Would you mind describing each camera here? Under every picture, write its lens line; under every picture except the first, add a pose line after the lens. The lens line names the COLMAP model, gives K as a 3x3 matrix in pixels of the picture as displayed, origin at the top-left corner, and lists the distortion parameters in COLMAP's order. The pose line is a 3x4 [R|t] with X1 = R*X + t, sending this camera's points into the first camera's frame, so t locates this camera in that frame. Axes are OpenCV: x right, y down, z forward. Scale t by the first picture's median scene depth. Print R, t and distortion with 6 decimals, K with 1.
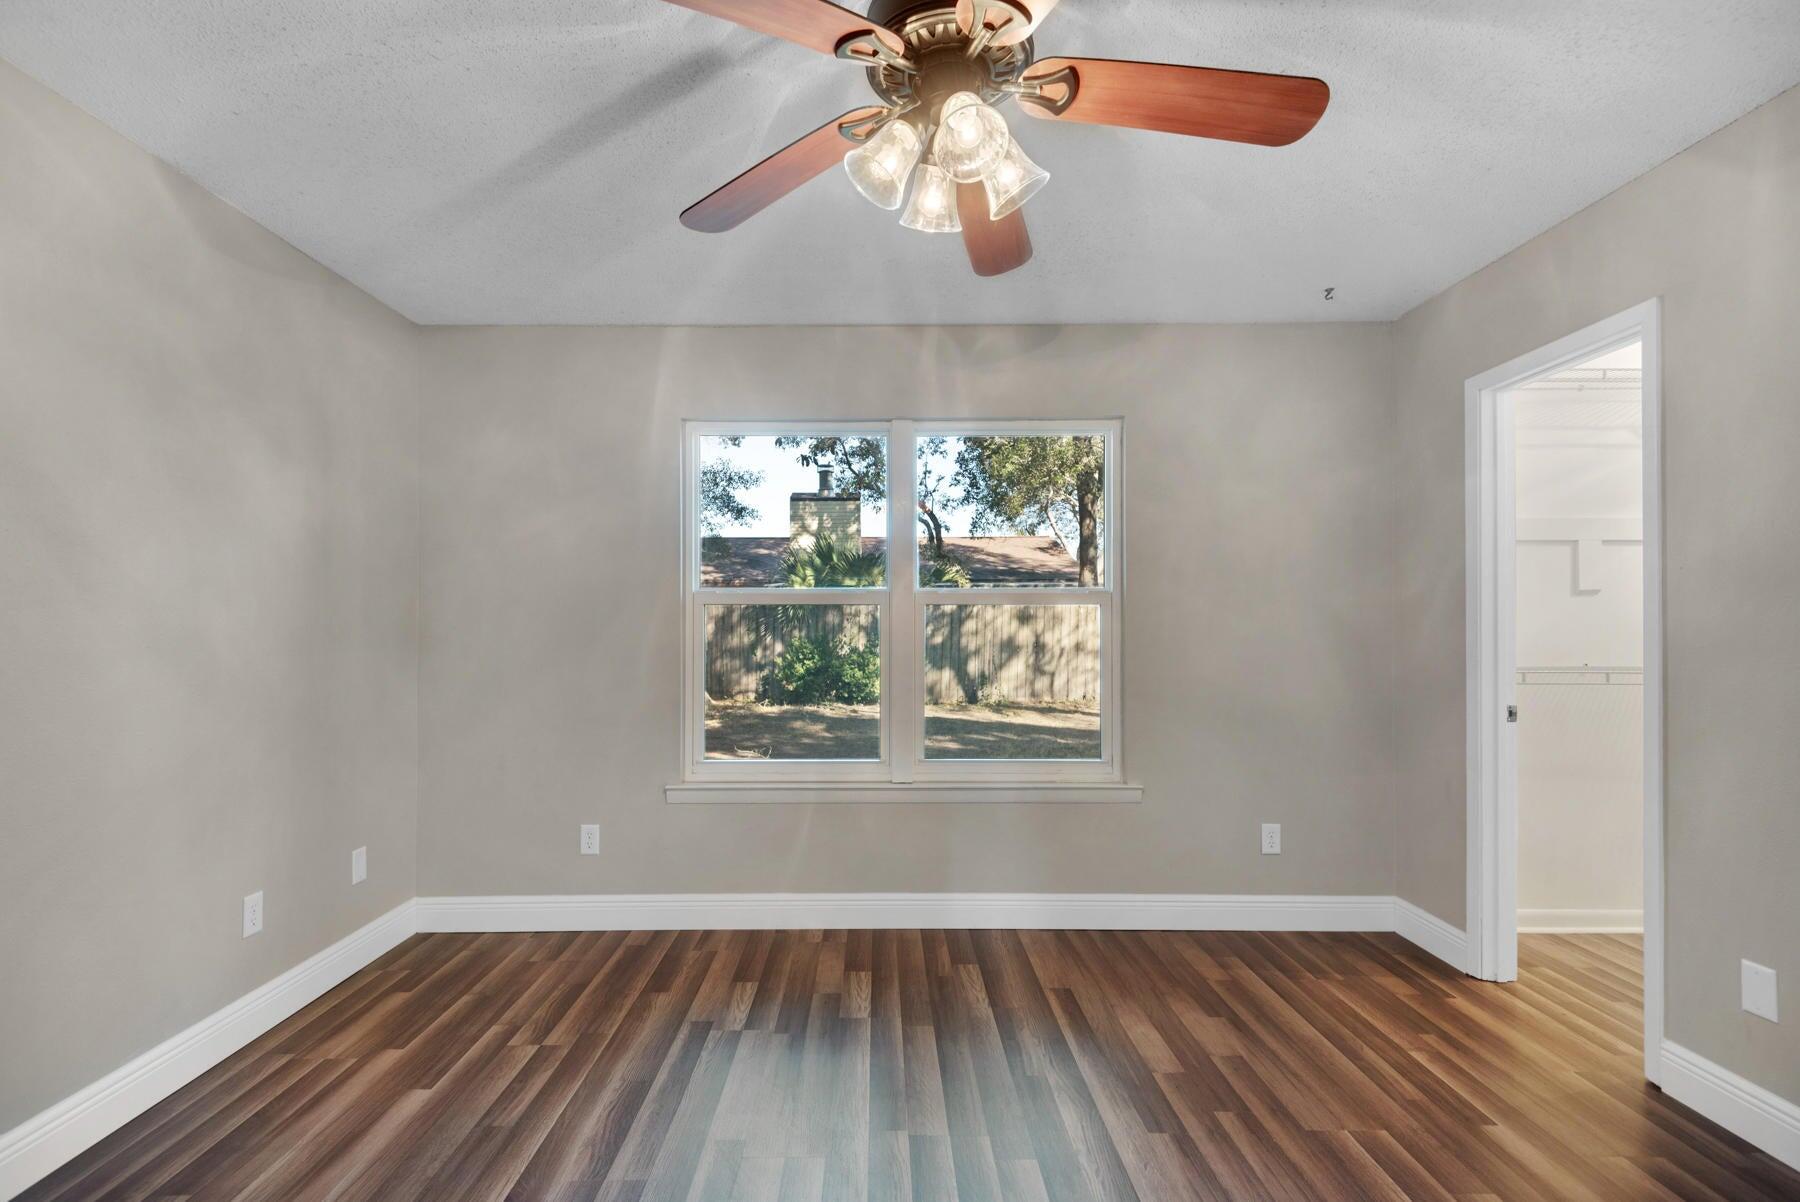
lens RADIAL K [[821.2, 0, 884.0], [0, 821.2, 620.9], [0, 0, 1]] dist [0.029060, -0.012980]
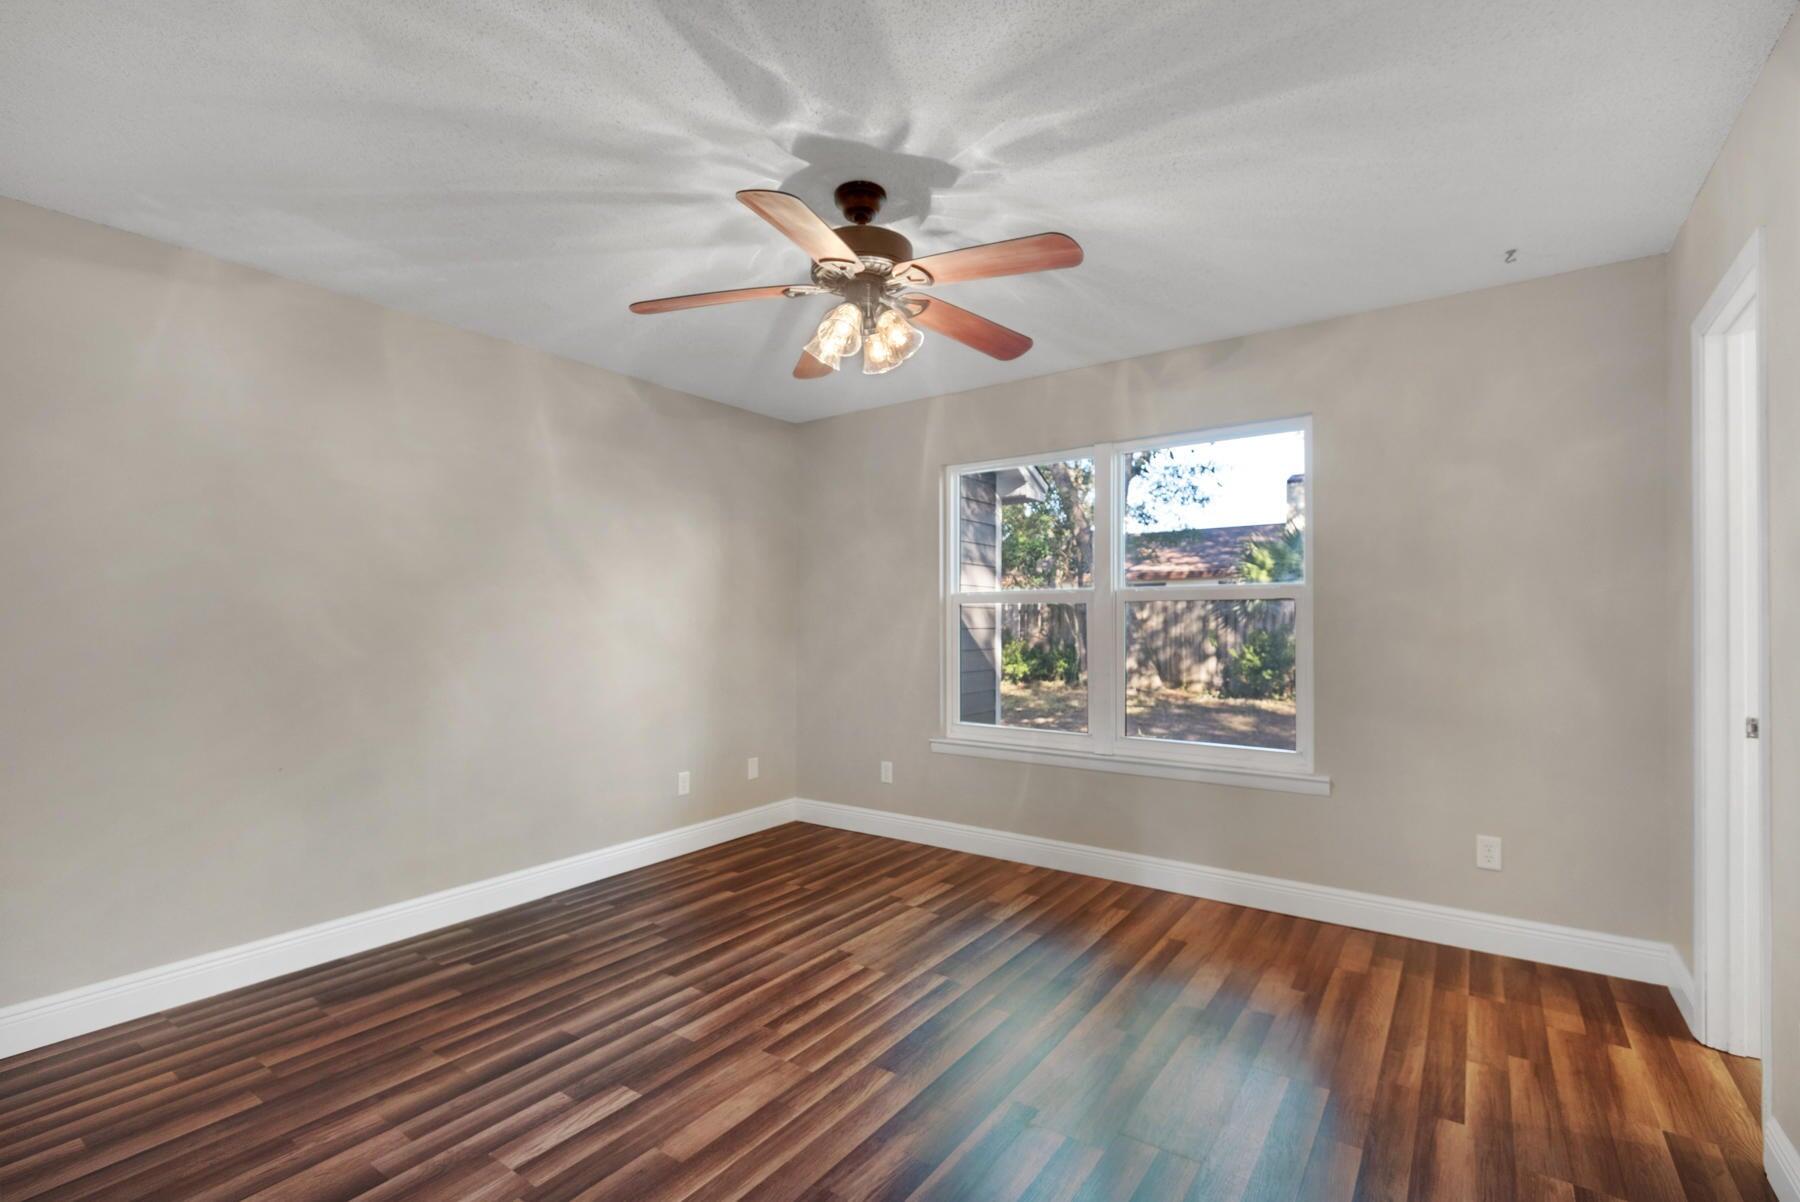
lens RADIAL K [[821.2, 0, 906.3], [0, 821.2, 603.0], [0, 0, 1]] dist [0.029060, -0.012980]
pose [[0.818797, -0.011926, -0.573959, 0.515503], [0.006391, 0.999912, -0.011660, -0.005448], [0.574047, 0.005880, 0.818801, -0.131783]]
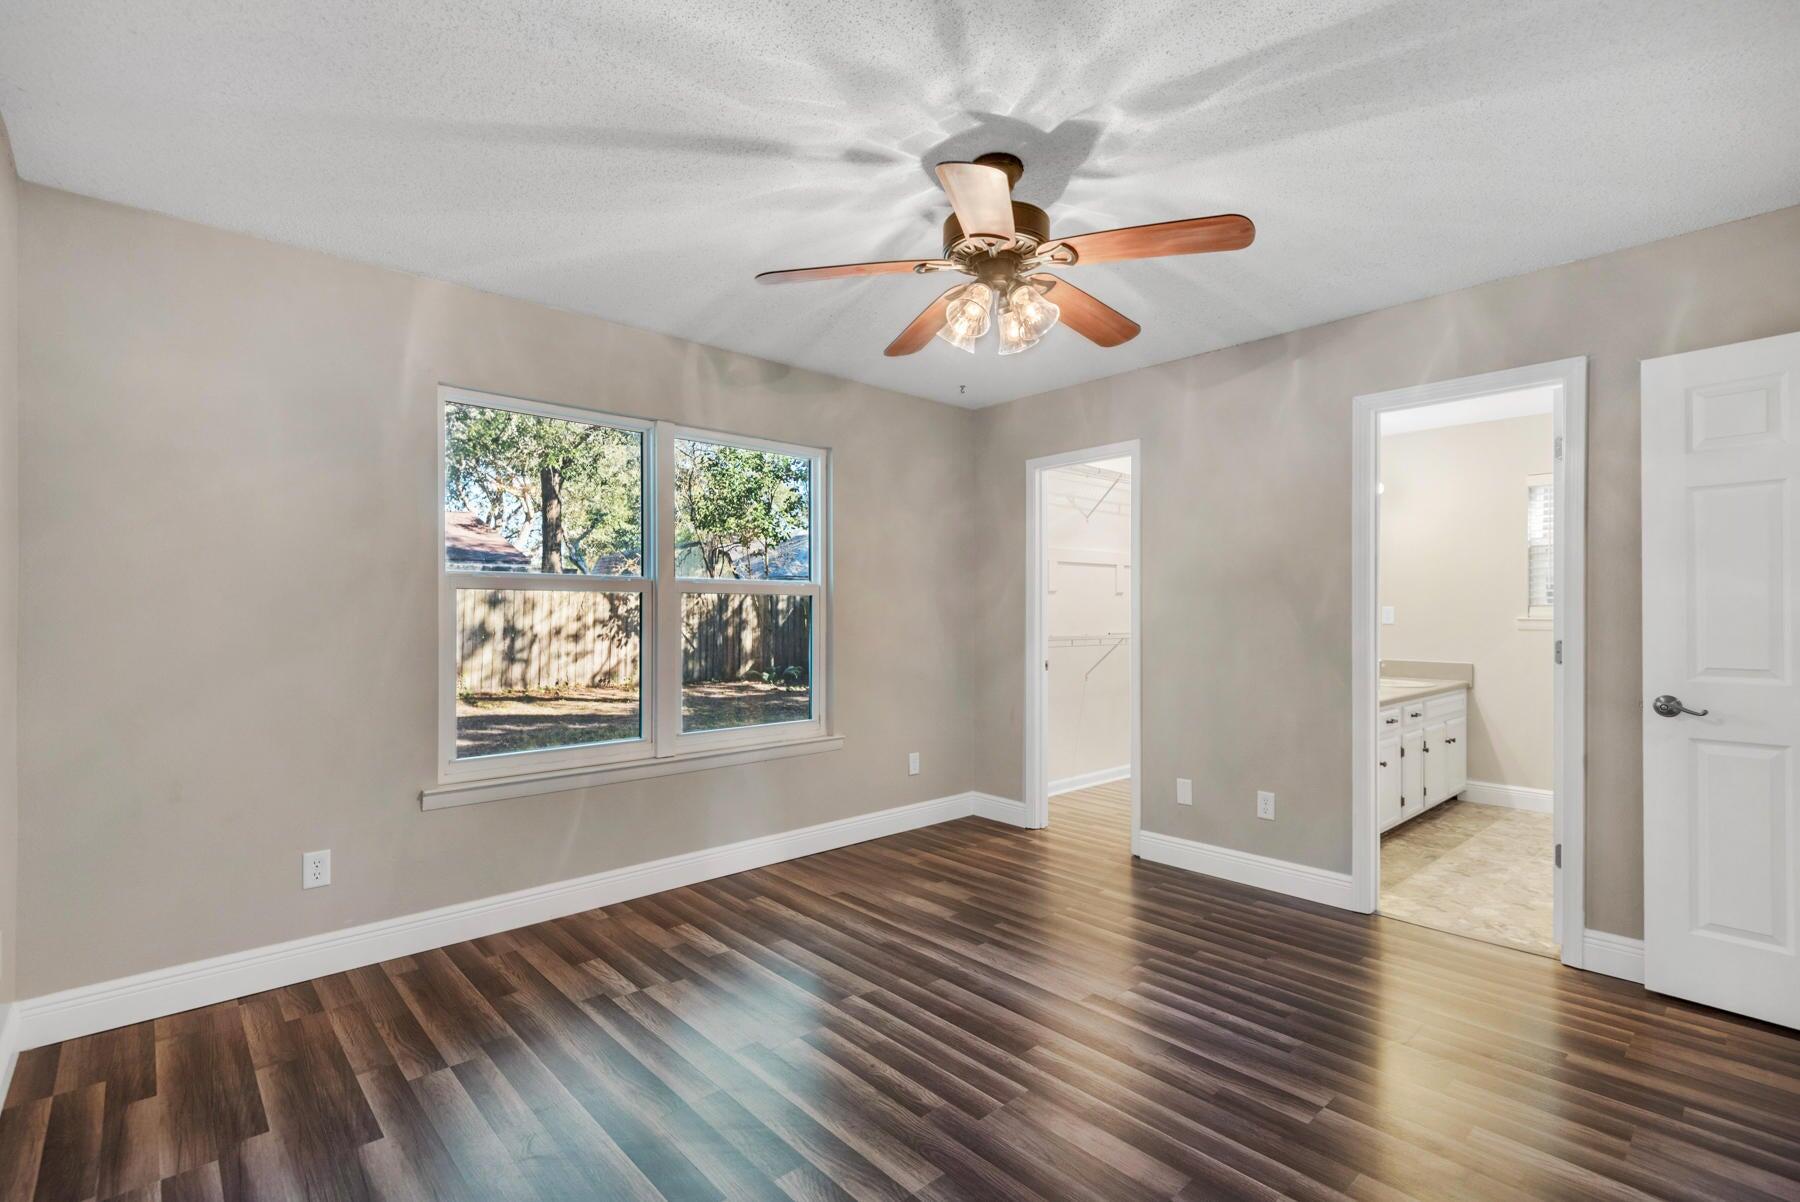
lens RADIAL K [[821.2, 0, 902.6], [0, 821.2, 607.0], [0, 0, 1]] dist [0.029060, -0.012980]
pose [[0.740001, 0.004540, 0.672590, -0.528272], [-0.005496, 0.999985, -0.000703, -0.002073], [-0.672583, -0.003176, 0.740015, -0.017668]]
